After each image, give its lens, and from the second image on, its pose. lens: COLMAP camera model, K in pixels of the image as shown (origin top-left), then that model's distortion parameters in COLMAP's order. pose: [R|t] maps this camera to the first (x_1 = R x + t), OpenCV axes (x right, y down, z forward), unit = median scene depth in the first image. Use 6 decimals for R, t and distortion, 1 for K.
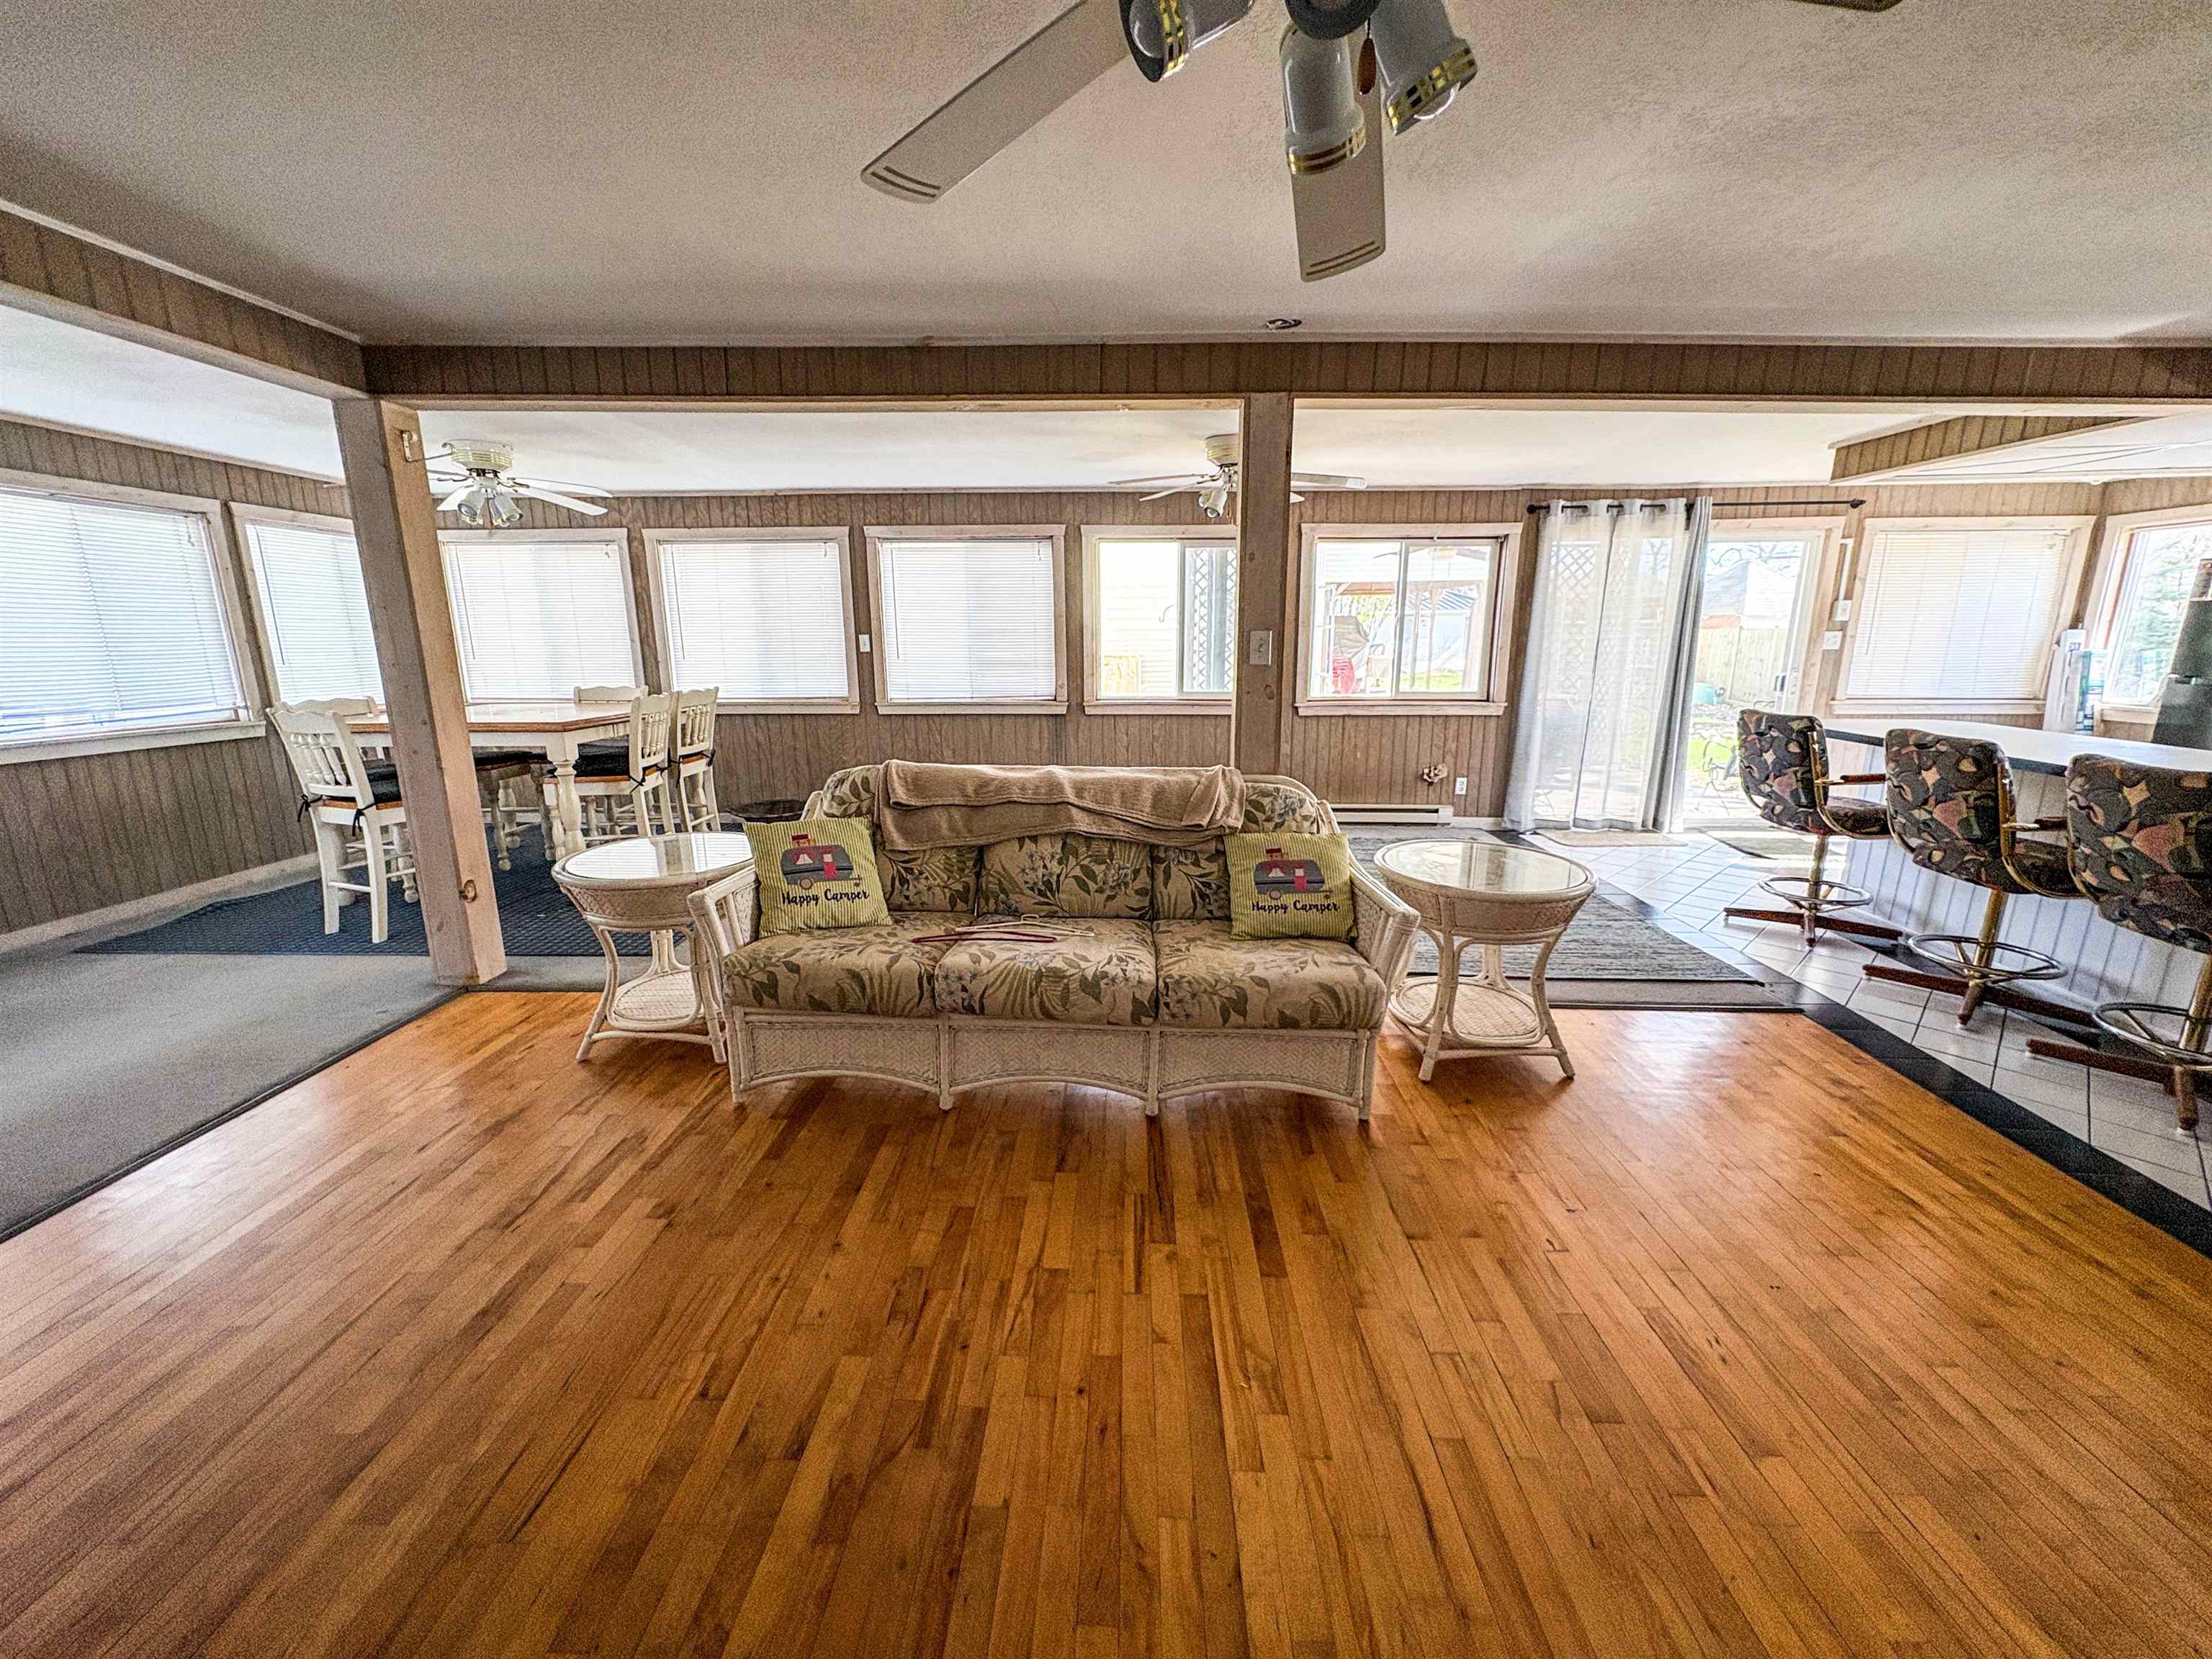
lens RADIAL K [[880.6, 0, 1101.9], [0, 880.6, 830.6], [0, 0, 1]] dist [-0.001424, 0.000577]
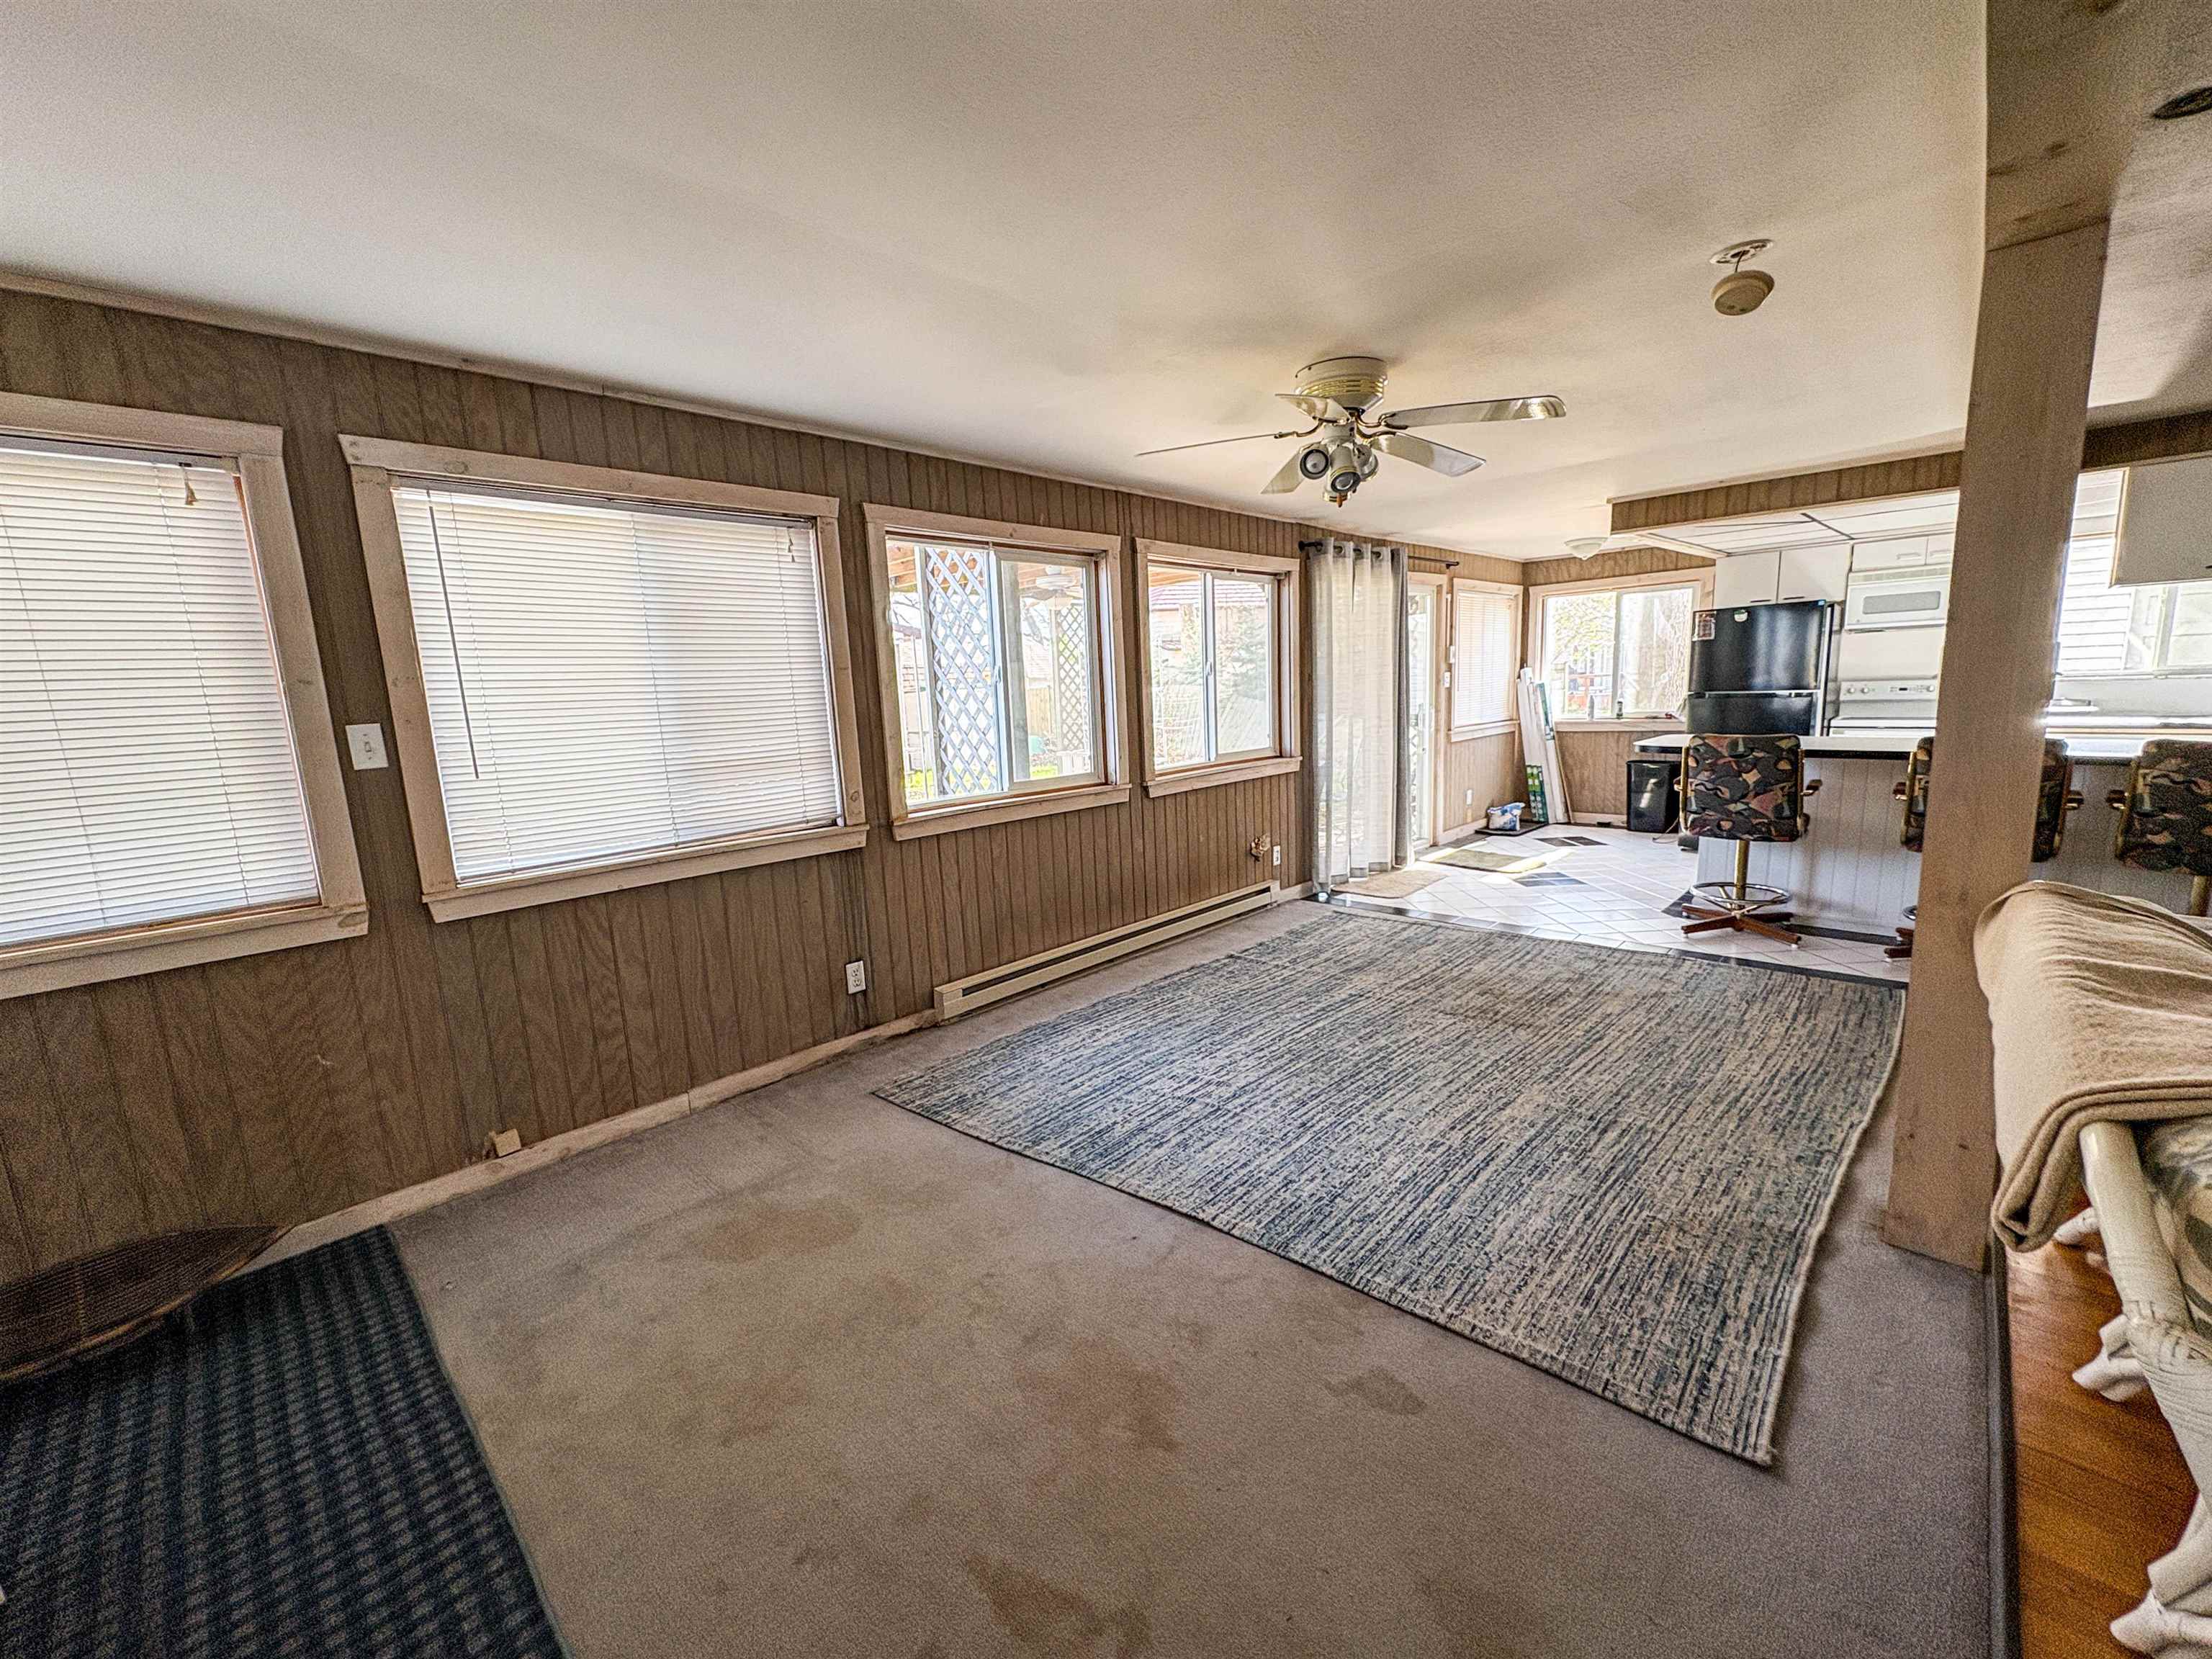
lens RADIAL K [[880.6, 0, 1103.5], [0, 880.6, 831.4], [0, 0, 1]] dist [-0.001424, 0.000577]
pose [[0.676187, -0.145640, 0.722191, -0.353585], [0.203129, 0.979125, 0.007265, -0.123277], [-0.708174, 0.141786, 0.691655, 0.555660]]
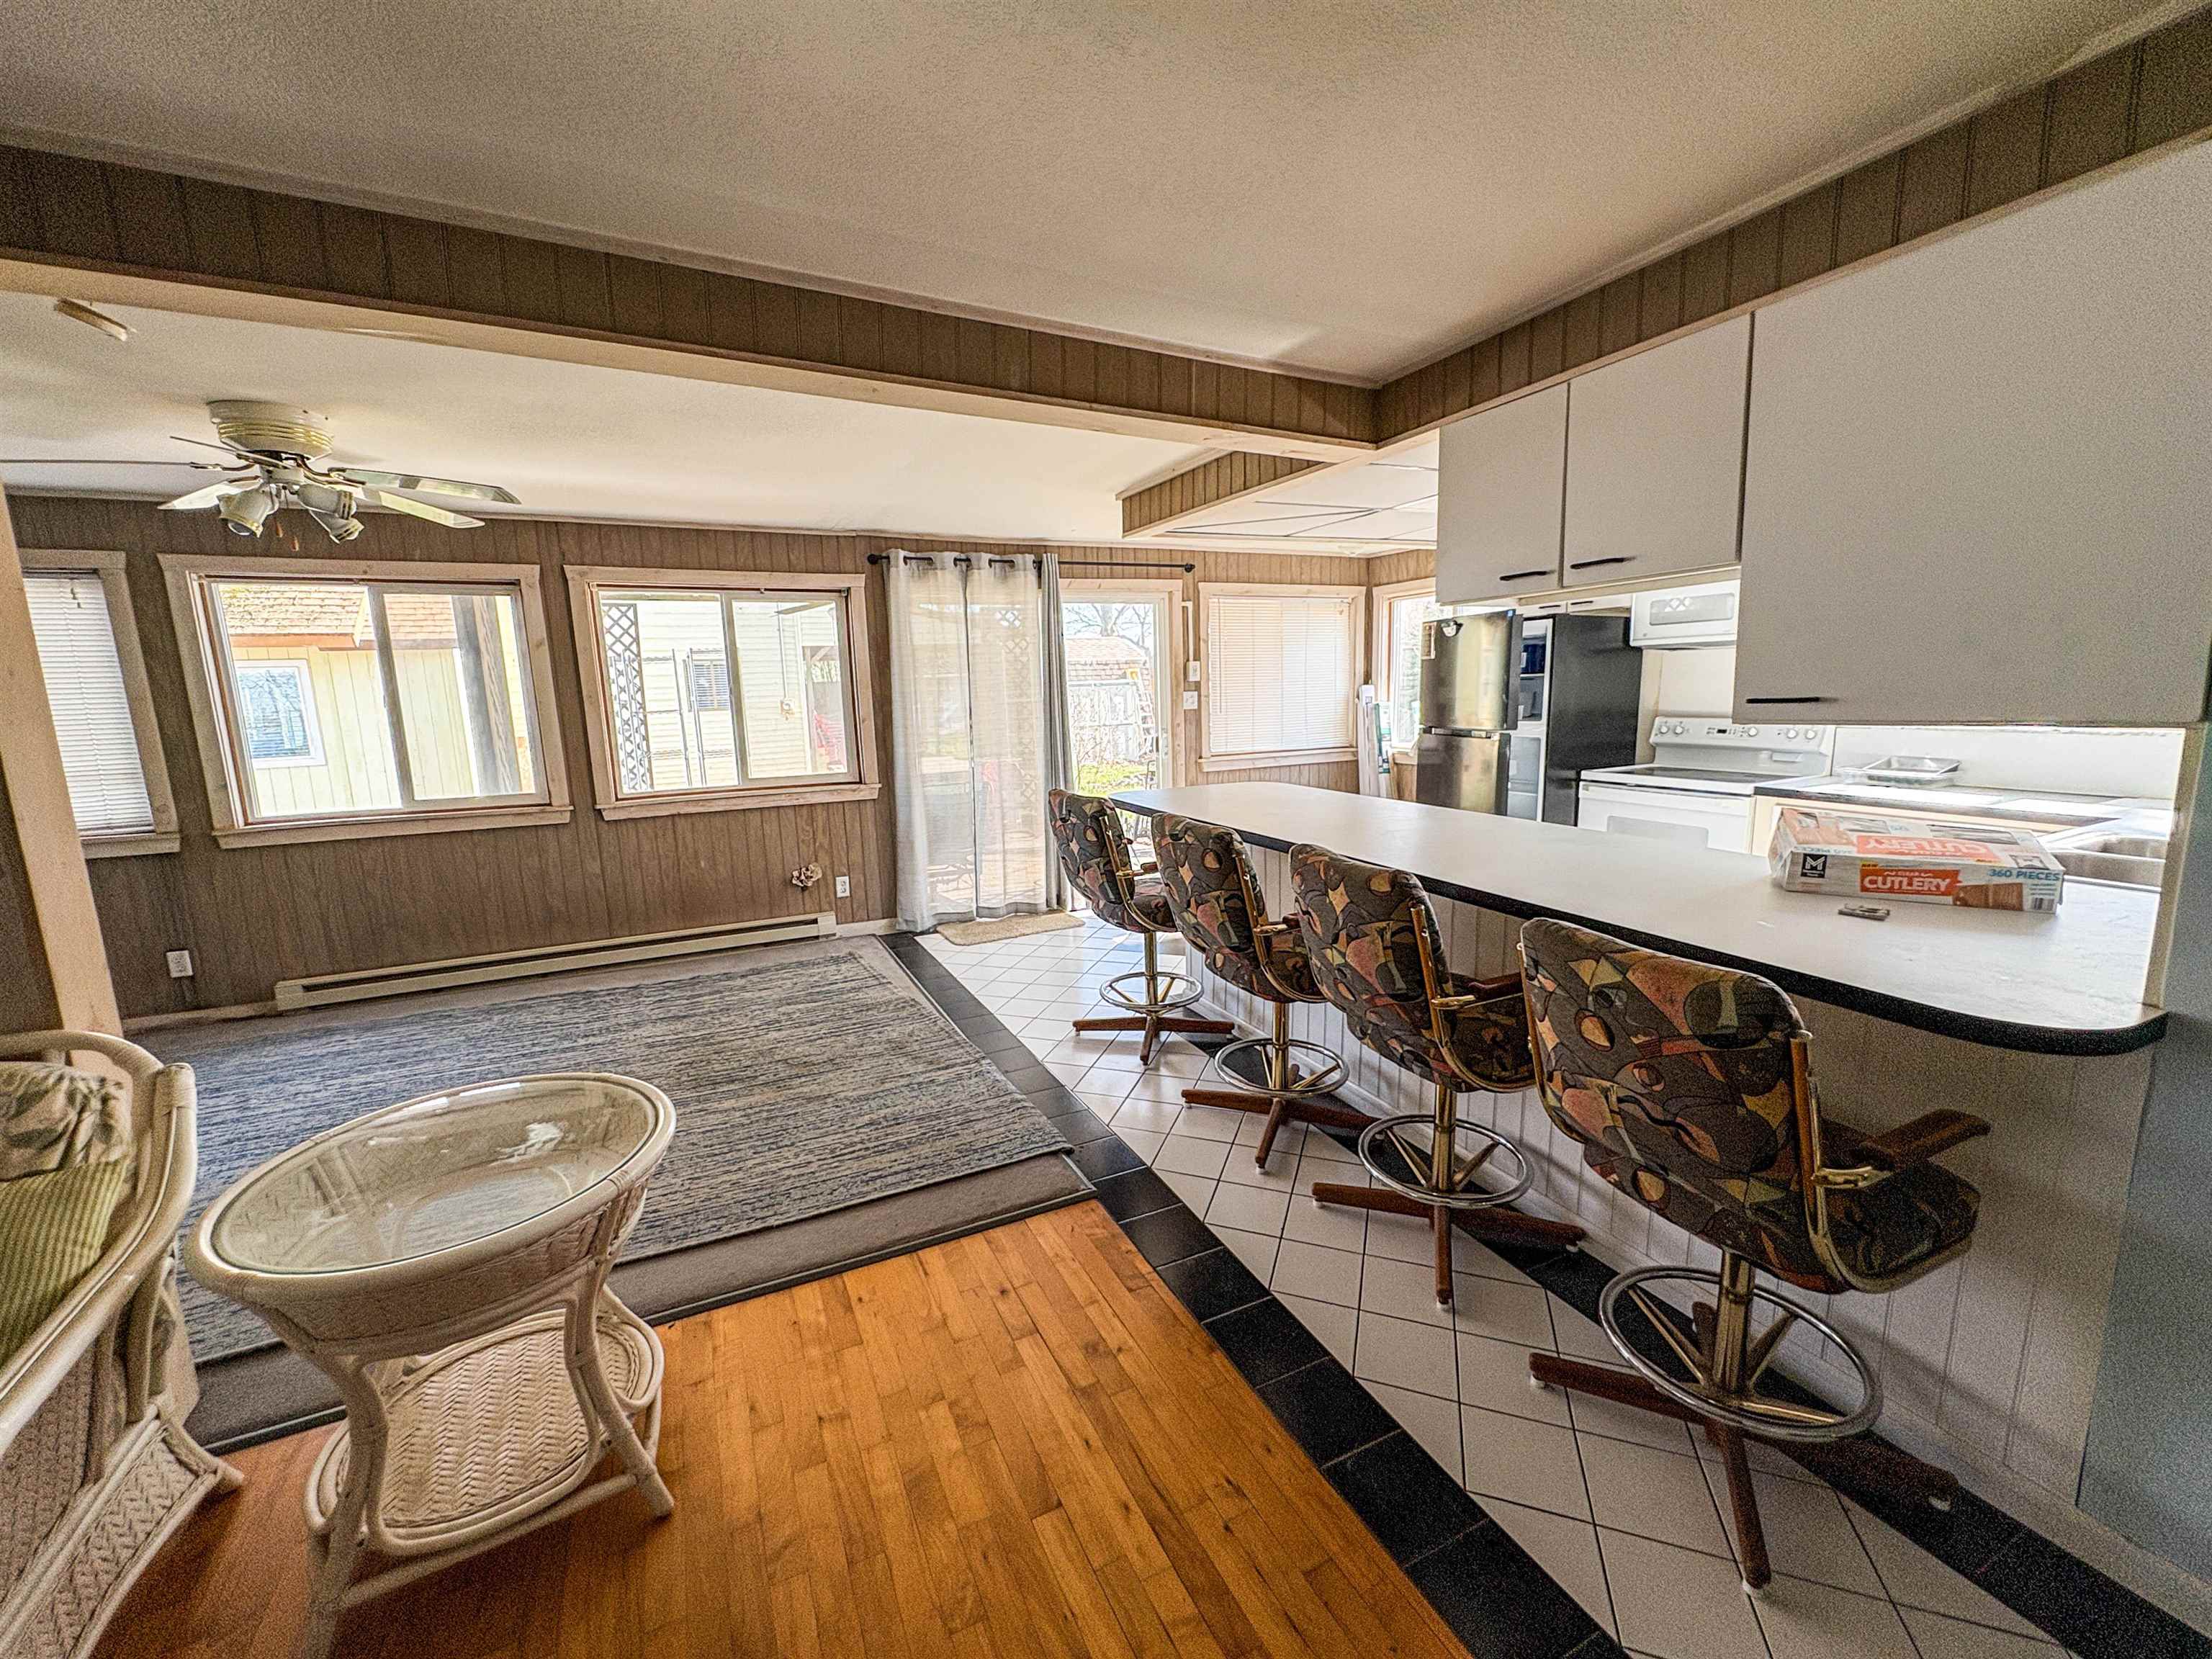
lens RADIAL K [[880.6, 0, 1102.7], [0, 880.6, 831.6], [0, 0, 1]] dist [-0.001424, 0.000577]
pose [[0.883852, -0.096873, 0.457626, 0.268632], [0.128289, 0.991009, -0.037994, -0.042063], [-0.449831, 0.092290, 0.888333, 0.164294]]
